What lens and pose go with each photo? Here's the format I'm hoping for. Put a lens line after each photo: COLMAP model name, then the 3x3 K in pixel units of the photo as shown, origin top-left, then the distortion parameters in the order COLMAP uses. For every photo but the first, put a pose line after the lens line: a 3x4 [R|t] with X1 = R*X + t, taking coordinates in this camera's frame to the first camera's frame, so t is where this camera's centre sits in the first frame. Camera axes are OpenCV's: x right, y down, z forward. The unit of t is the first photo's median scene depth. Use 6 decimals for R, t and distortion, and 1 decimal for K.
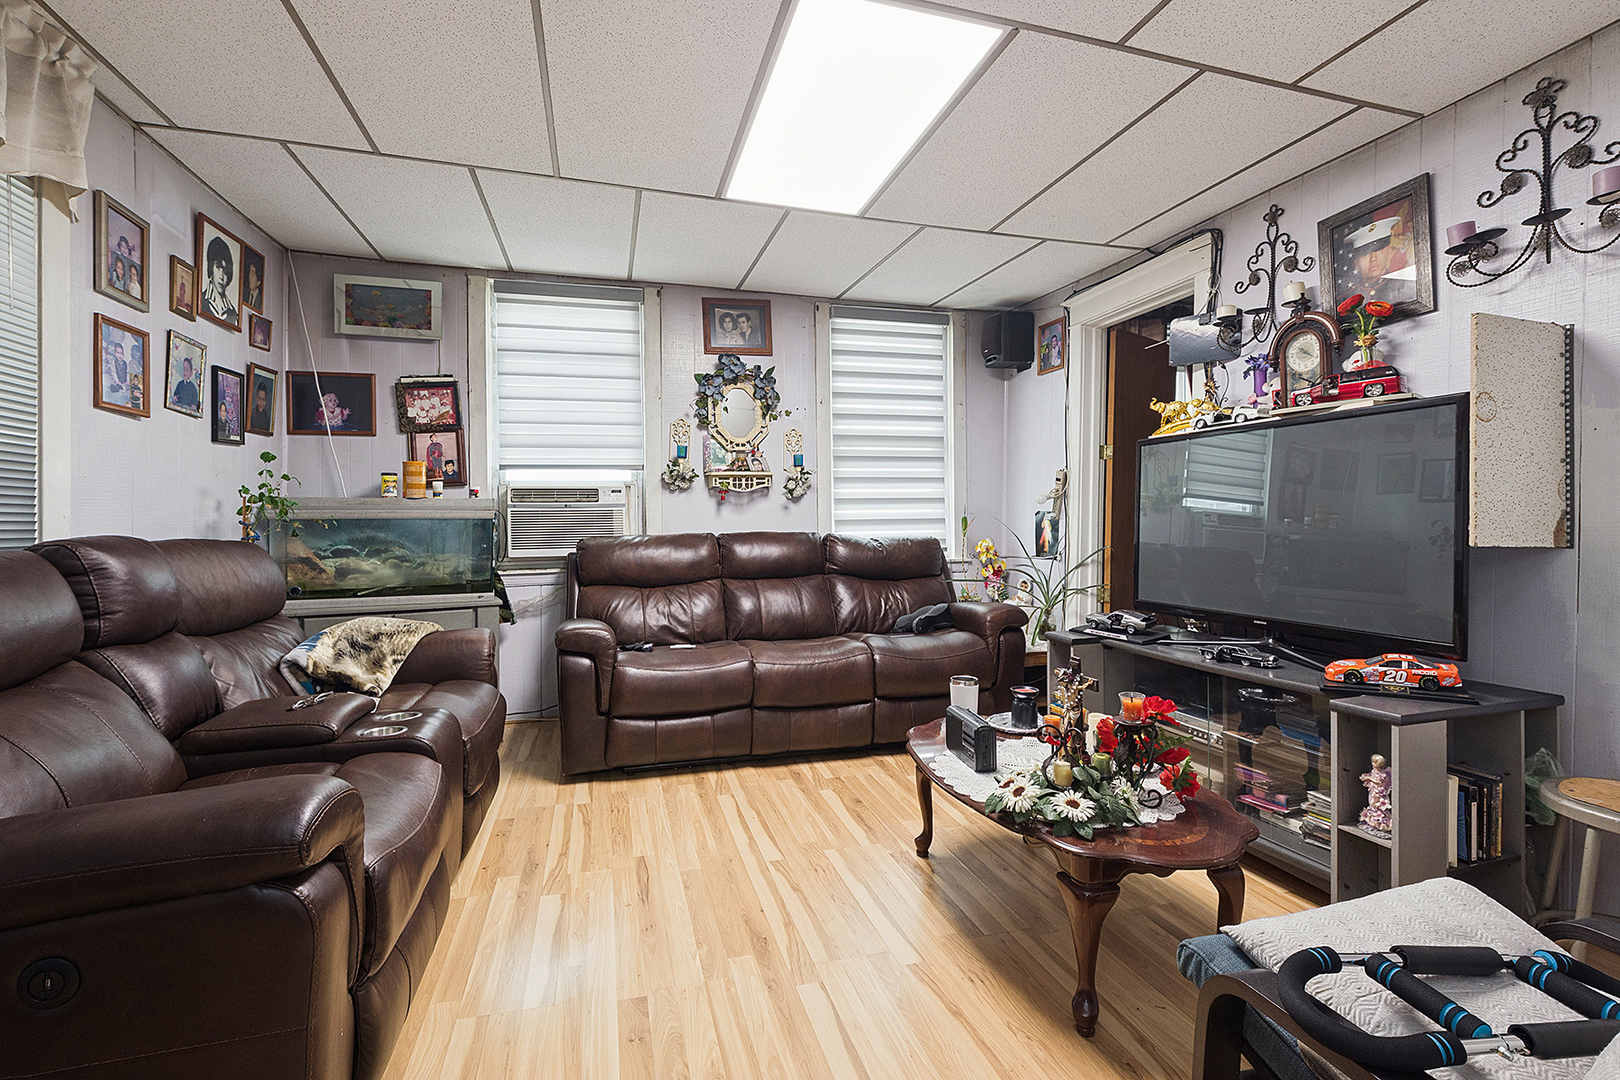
lens RADIAL K [[727.0, 0, 805.2], [0, 727.0, 529.7], [0, 0, 1]] dist [-0.000956, -0.000248]
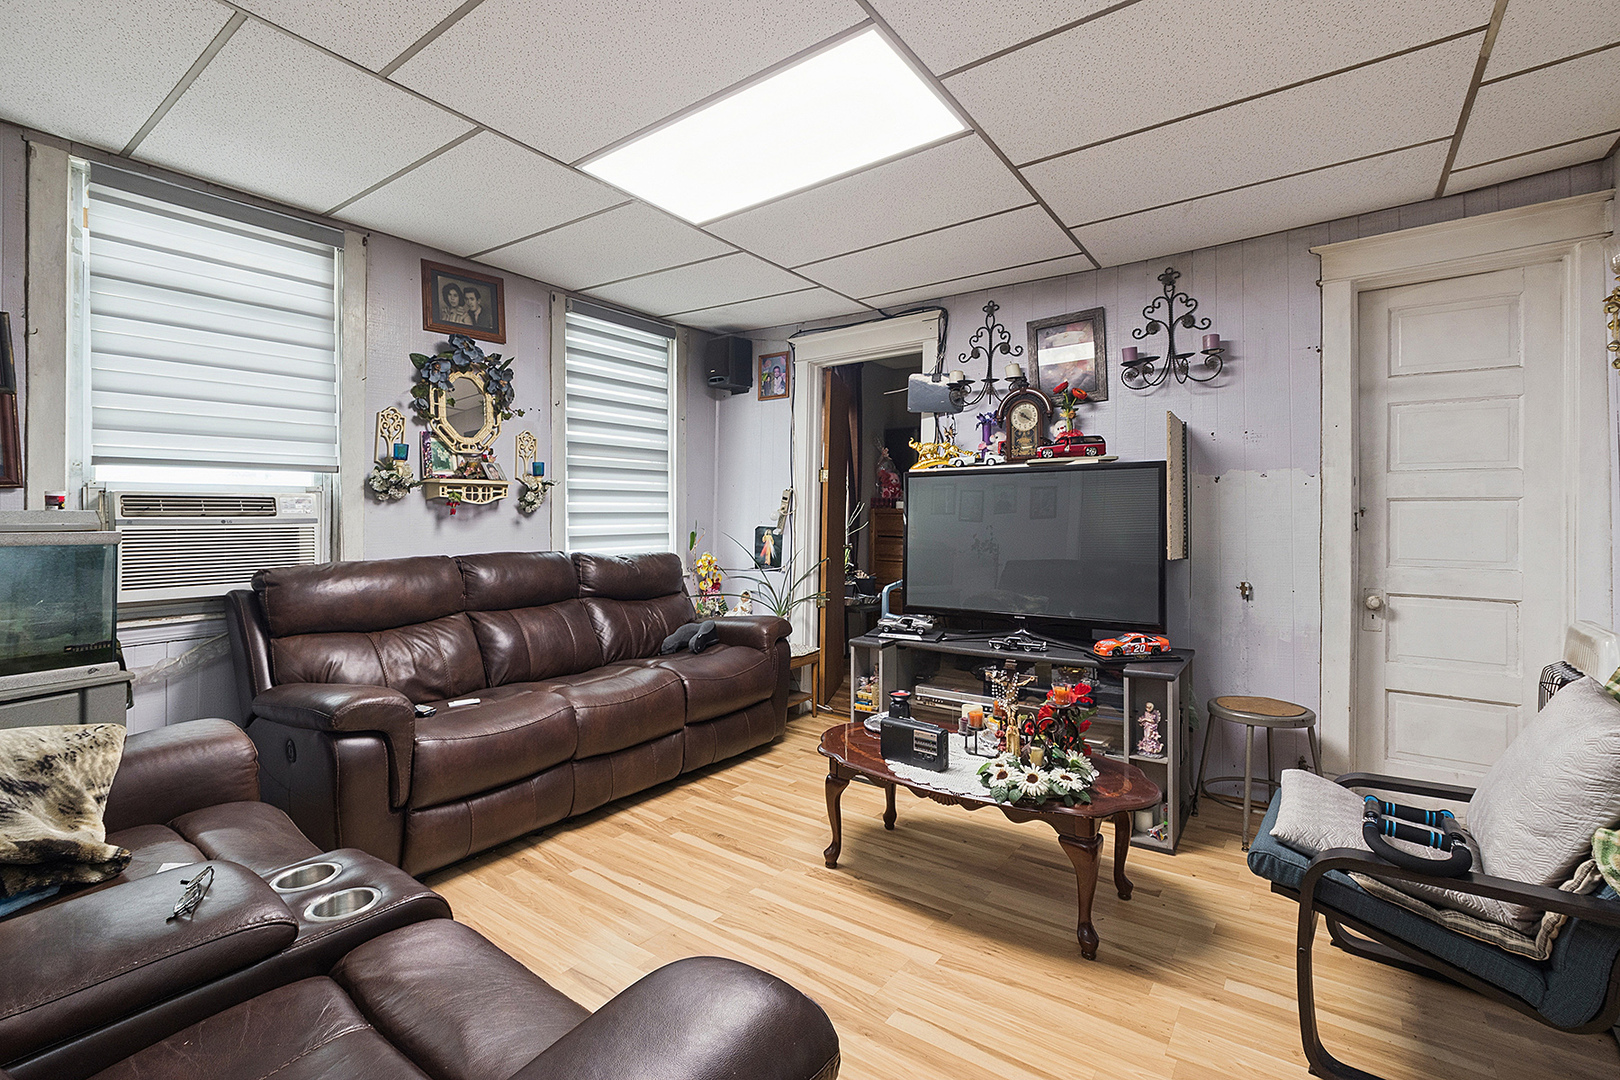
lens RADIAL K [[725.9, 0, 814.0], [0, 725.9, 523.8], [0, 0, 1]] dist [-0.003516, -0.001088]
pose [[0.783133, 0.002103, 0.621850, -0.333446], [0.004938, 0.999942, -0.009600, -0.022433], [-0.621834, 0.010588, 0.783077, 0.129697]]
